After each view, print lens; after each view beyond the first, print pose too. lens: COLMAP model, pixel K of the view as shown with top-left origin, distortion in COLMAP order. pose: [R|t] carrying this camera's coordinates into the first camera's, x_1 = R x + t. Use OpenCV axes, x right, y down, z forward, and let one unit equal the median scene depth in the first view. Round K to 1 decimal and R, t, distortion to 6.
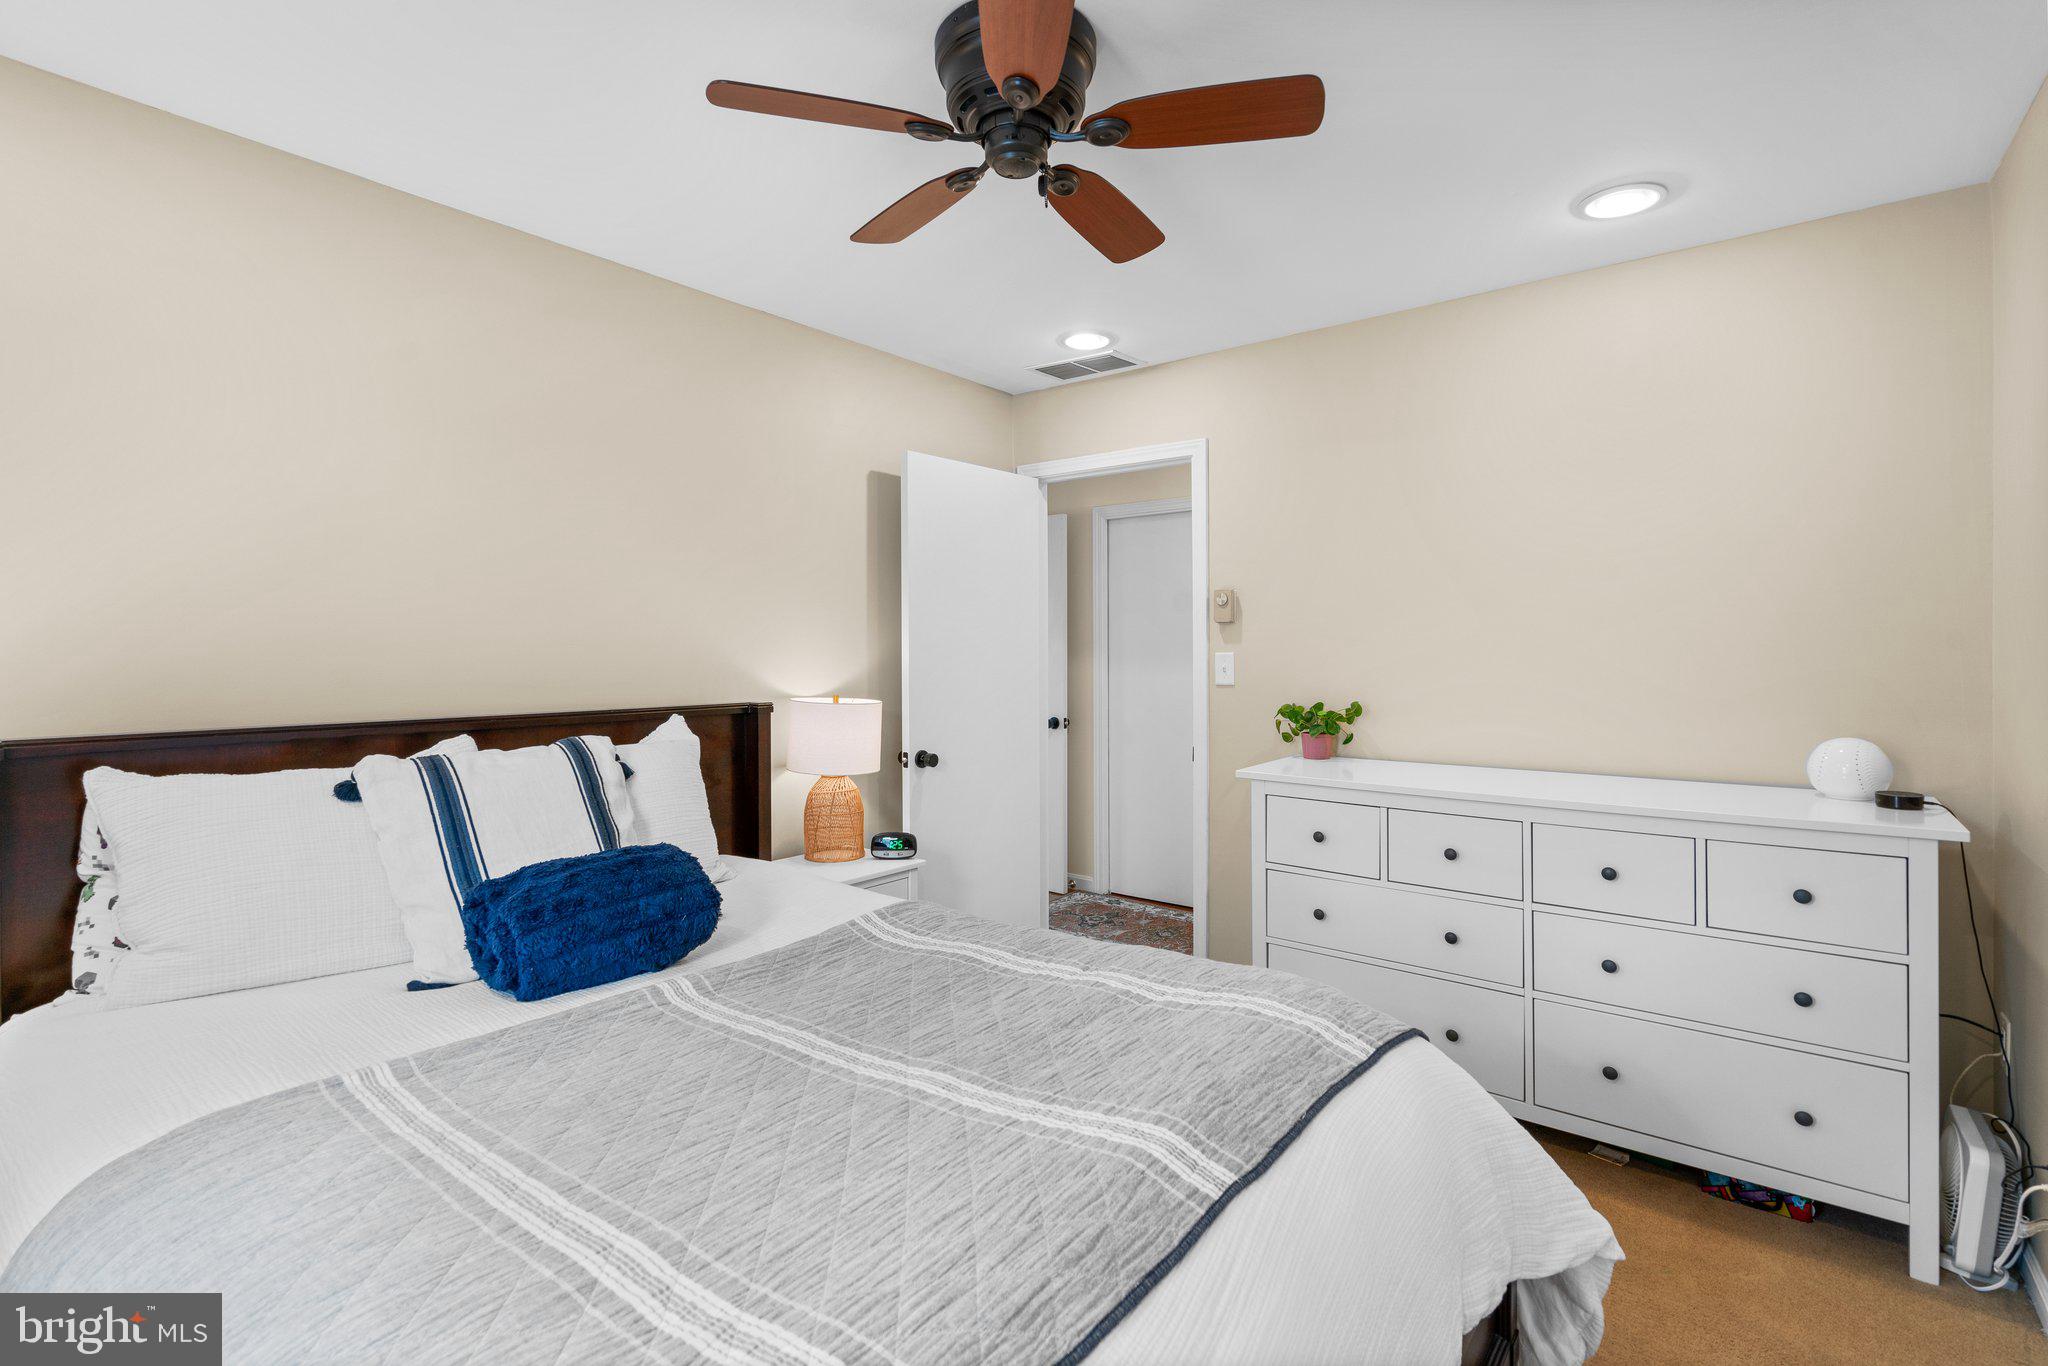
lens RADIAL K [[940.6, 0, 1032.6], [0, 940.6, 676.9], [0, 0, 1]] dist [-0.007841, 0.004998]
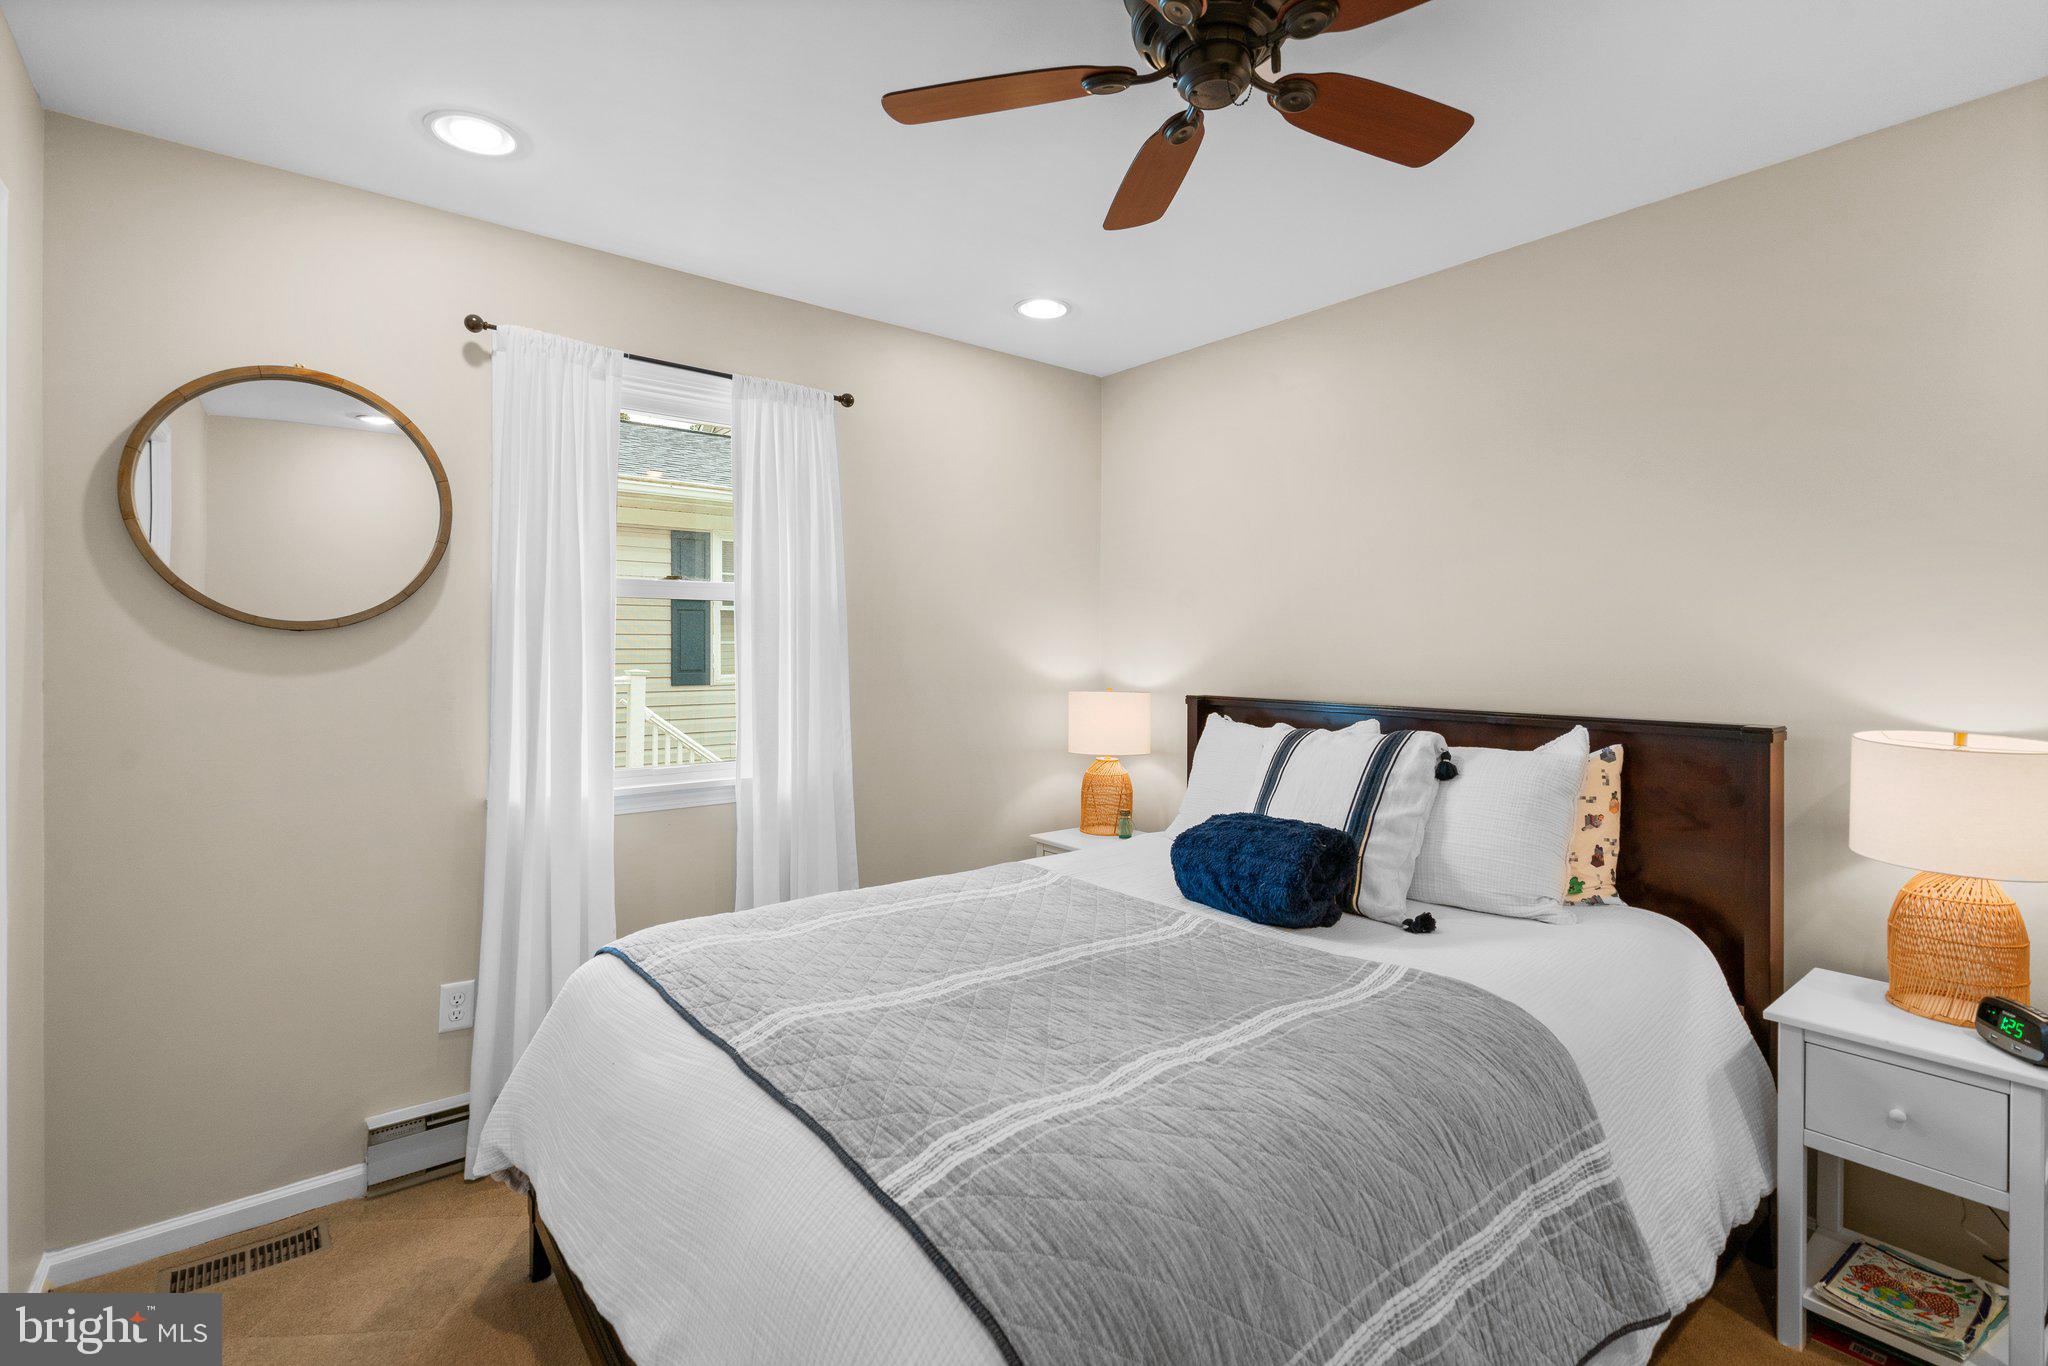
lens RADIAL K [[940.6, 0, 1040.0], [0, 940.6, 677.0], [0, 0, 1]] dist [-0.007841, 0.004998]
pose [[-0.223532, 0.029395, -0.974253, 1.002276], [-0.025705, 0.999020, 0.036041, -0.044017], [0.974358, 0.033100, -0.222557, 1.205397]]
